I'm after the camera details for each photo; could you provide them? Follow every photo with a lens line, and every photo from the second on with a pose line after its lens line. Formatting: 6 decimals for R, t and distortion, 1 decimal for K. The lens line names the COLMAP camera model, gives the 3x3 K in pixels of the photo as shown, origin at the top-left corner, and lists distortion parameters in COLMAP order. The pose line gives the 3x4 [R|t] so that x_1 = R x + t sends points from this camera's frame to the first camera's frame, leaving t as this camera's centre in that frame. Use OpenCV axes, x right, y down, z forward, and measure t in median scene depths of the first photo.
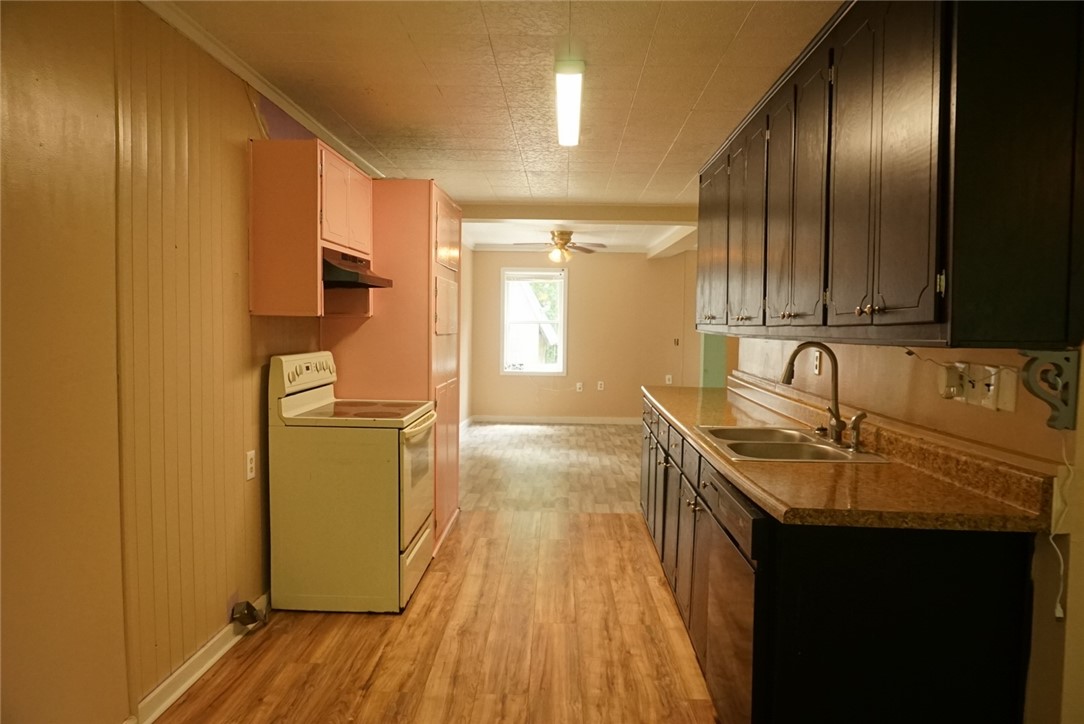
lens RADIAL K [[724.5, 0, 542.4], [0, 724.5, 347.1], [0, 0, 1]] dist [0.000781, 0.000400]
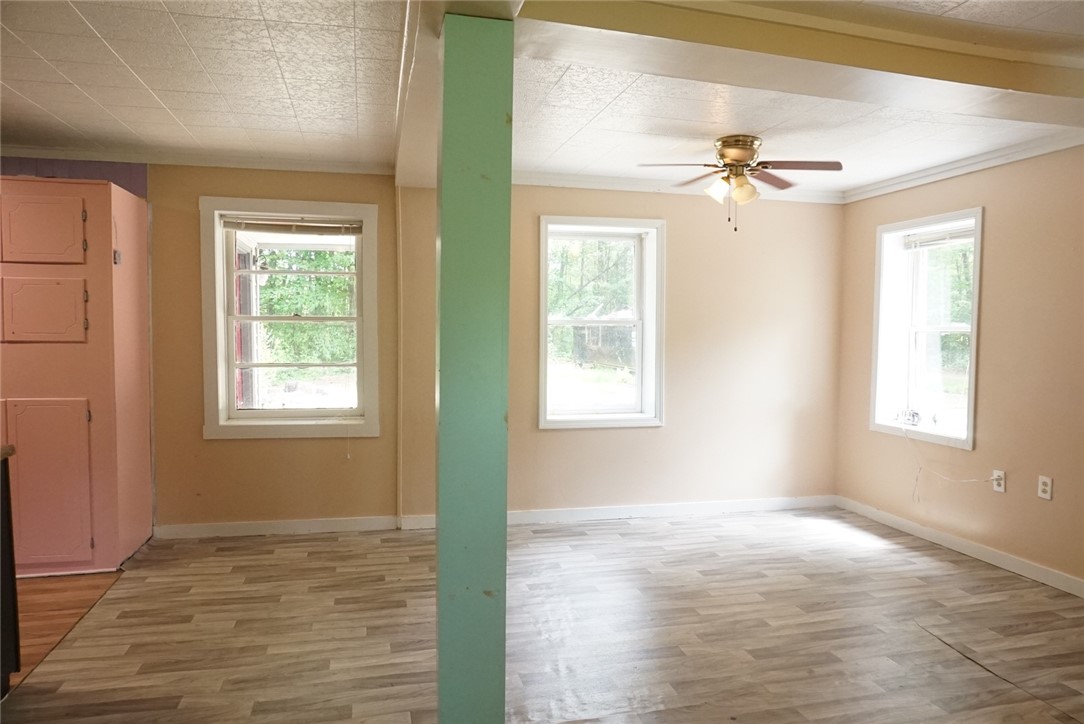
lens RADIAL K [[724.5, 0, 542.4], [0, 724.5, 347.1], [0, 0, 1]] dist [0.000781, 0.000400]
pose [[0.270384, 0.021543, -0.962511, 0.390123], [-0.038789, 0.999182, 0.011468, -0.018598], [0.961971, 0.034234, 0.270998, 0.628255]]
